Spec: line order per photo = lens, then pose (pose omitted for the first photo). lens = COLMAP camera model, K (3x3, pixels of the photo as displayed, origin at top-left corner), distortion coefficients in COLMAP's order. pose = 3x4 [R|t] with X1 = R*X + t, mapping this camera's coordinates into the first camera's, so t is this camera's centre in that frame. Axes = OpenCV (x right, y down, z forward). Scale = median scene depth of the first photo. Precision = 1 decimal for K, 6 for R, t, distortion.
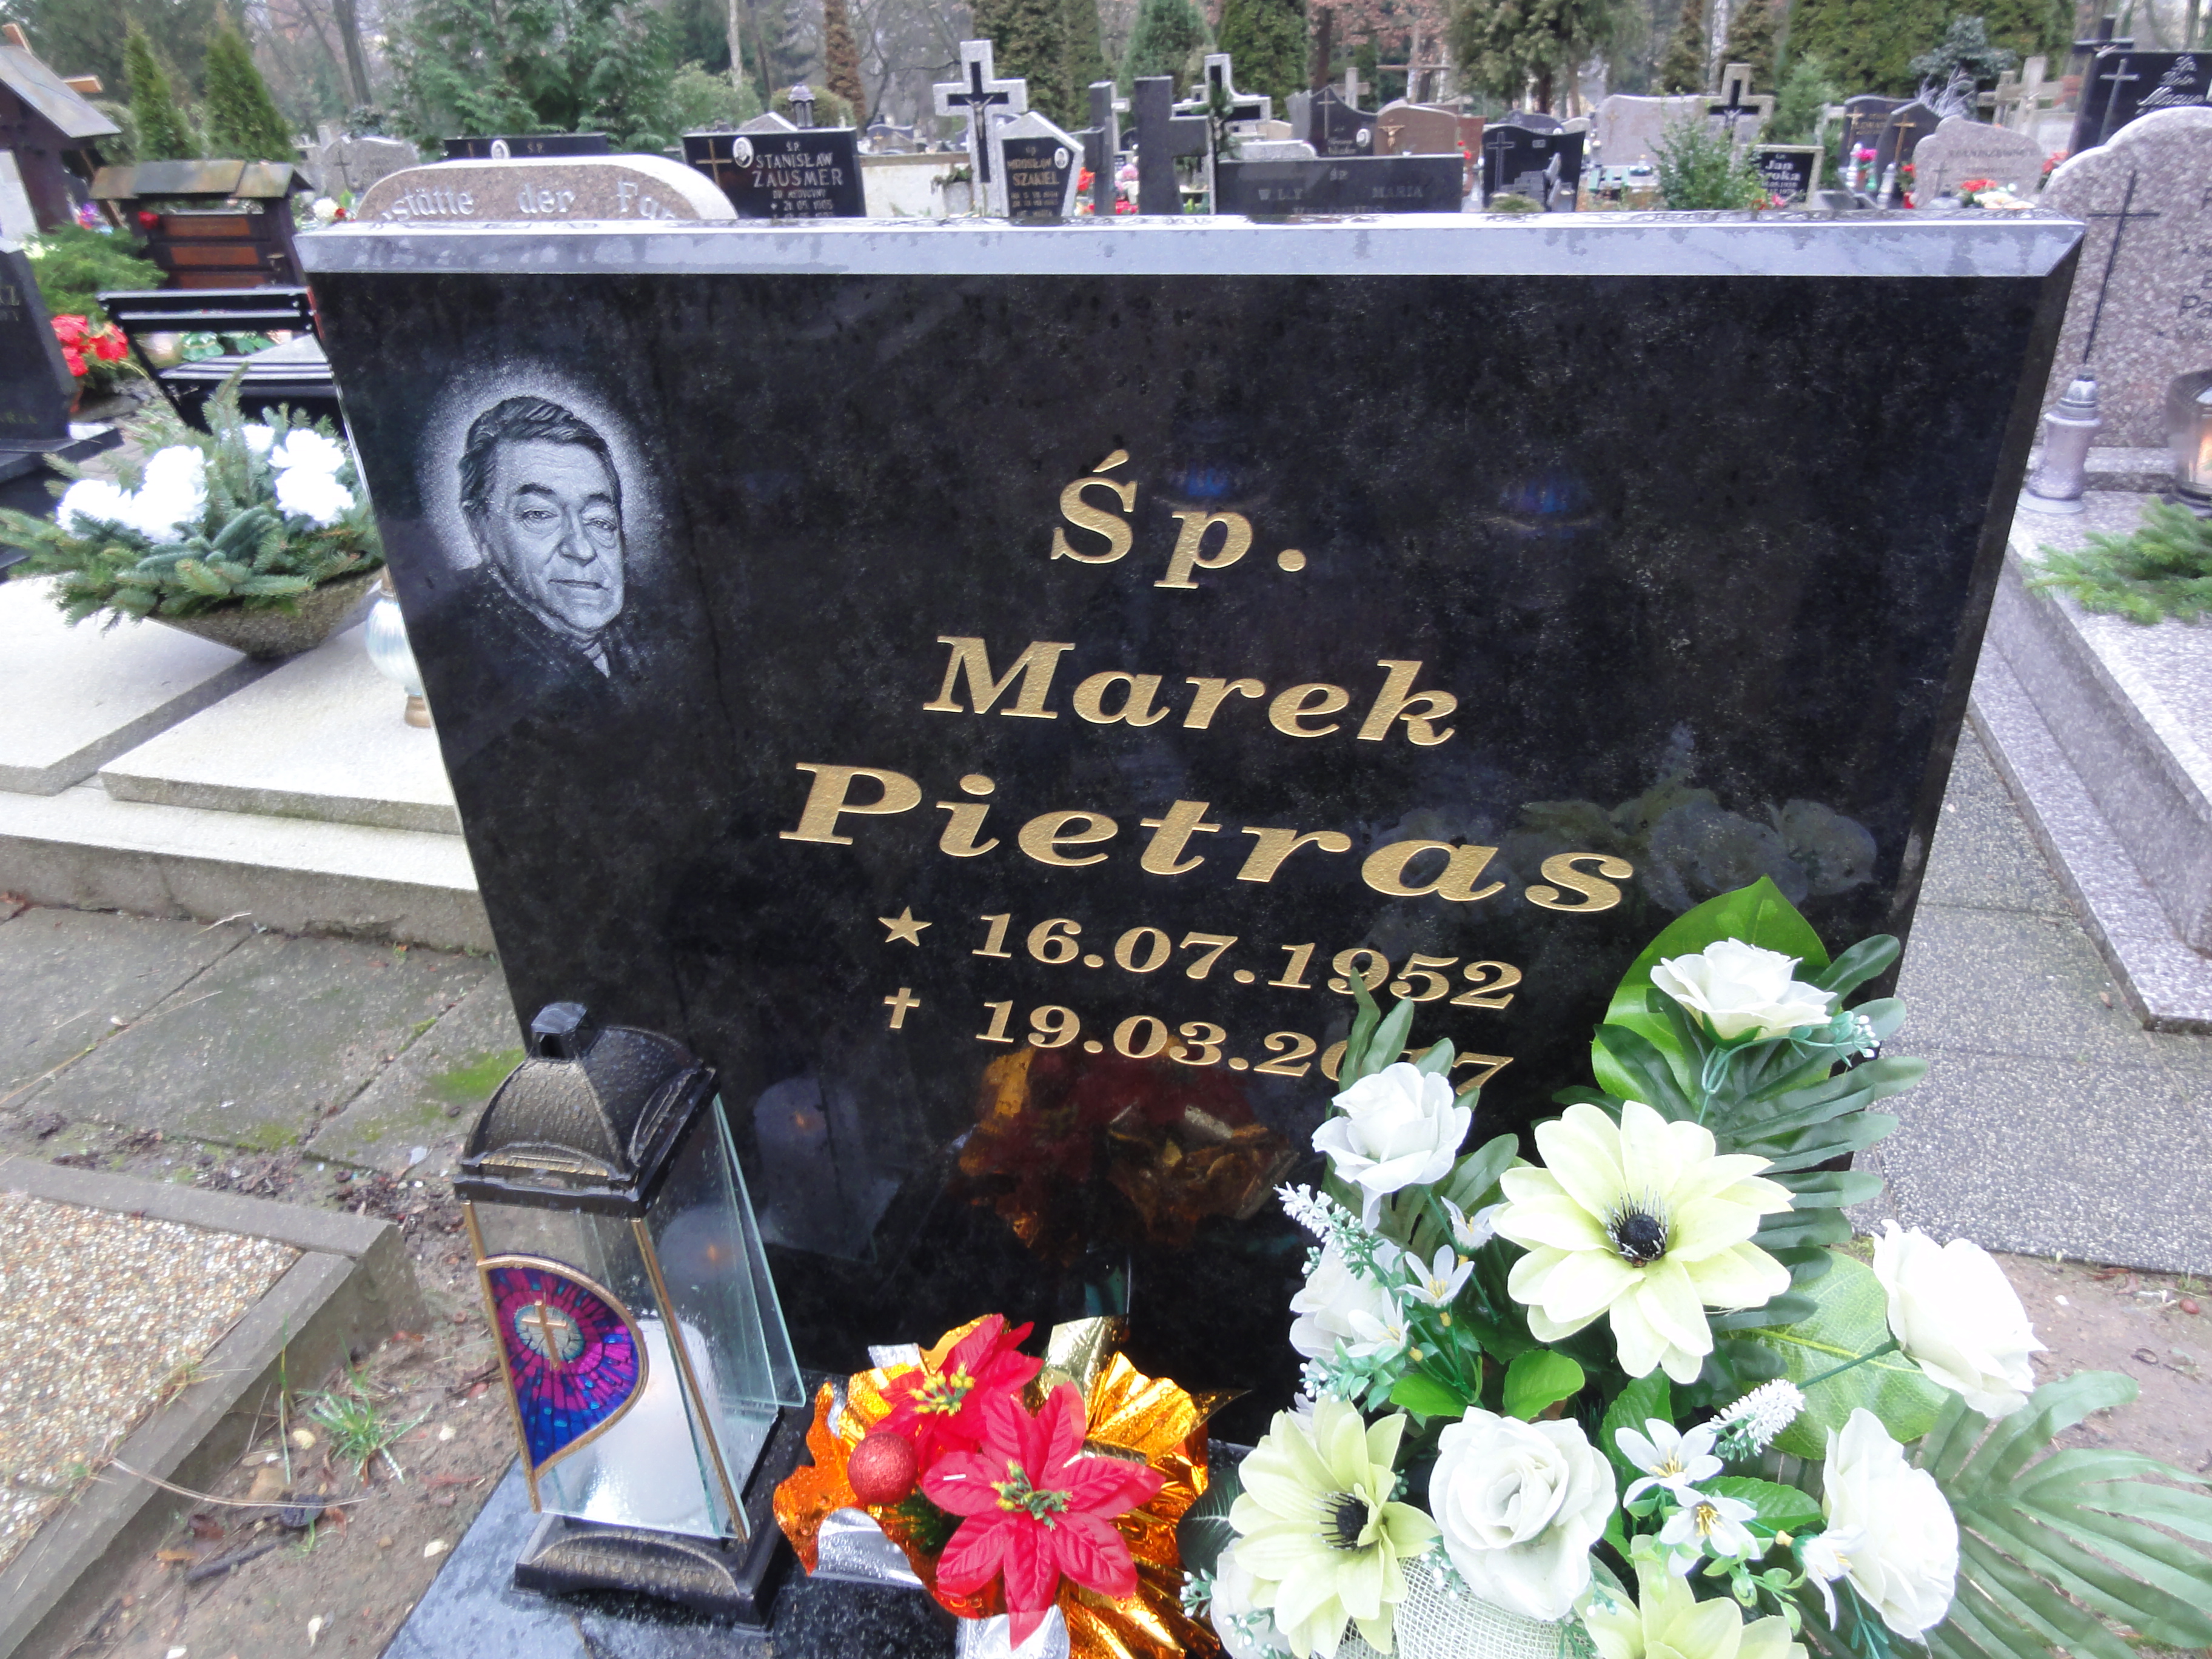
lens RADIAL K [[1566.7, 0, 1108.5], [0, 1566.7, 834.8], [0, 0, 1]] dist [0.002283, 0.001656]
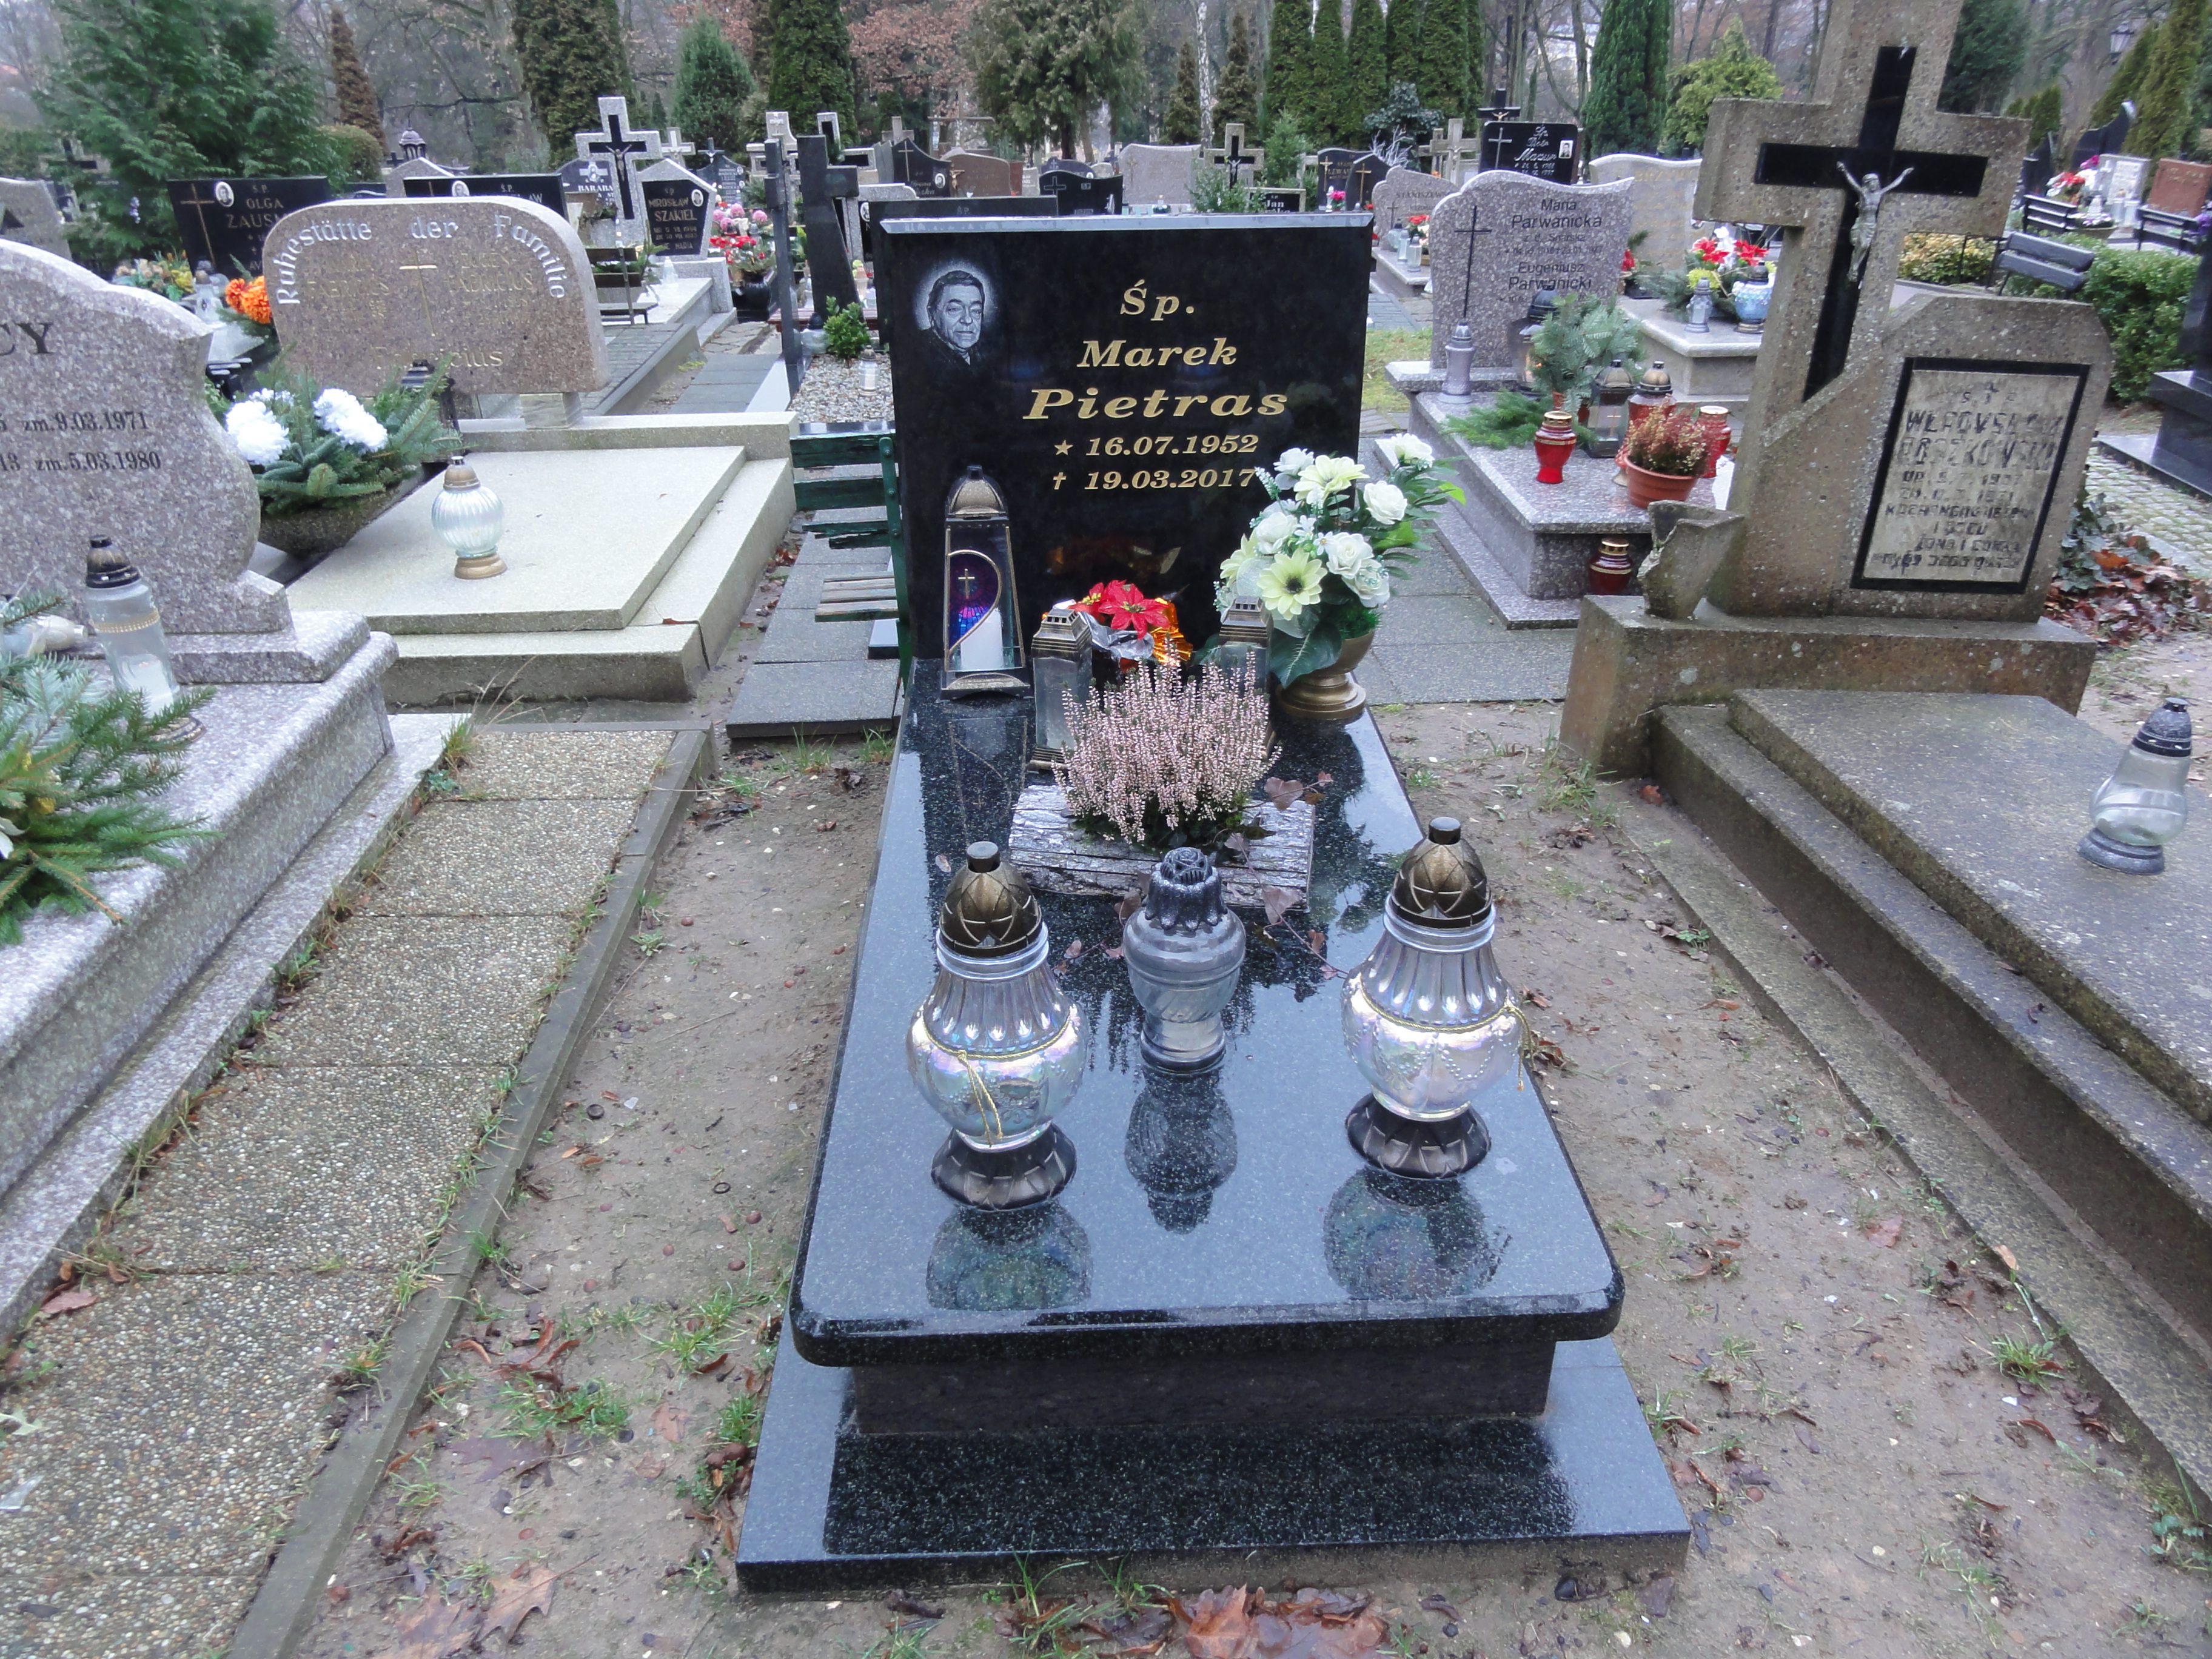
lens RADIAL K [[1566.7, 0, 1104.3], [0, 1566.7, 828.1], [0, 0, 1]] dist [0.002283, 0.001656]
pose [[0.961491, -0.102372, 0.255059, -0.257280], [0.108745, 0.994009, -0.010971, 0.237426], [-0.252408, 0.038285, 0.966863, -0.551514]]
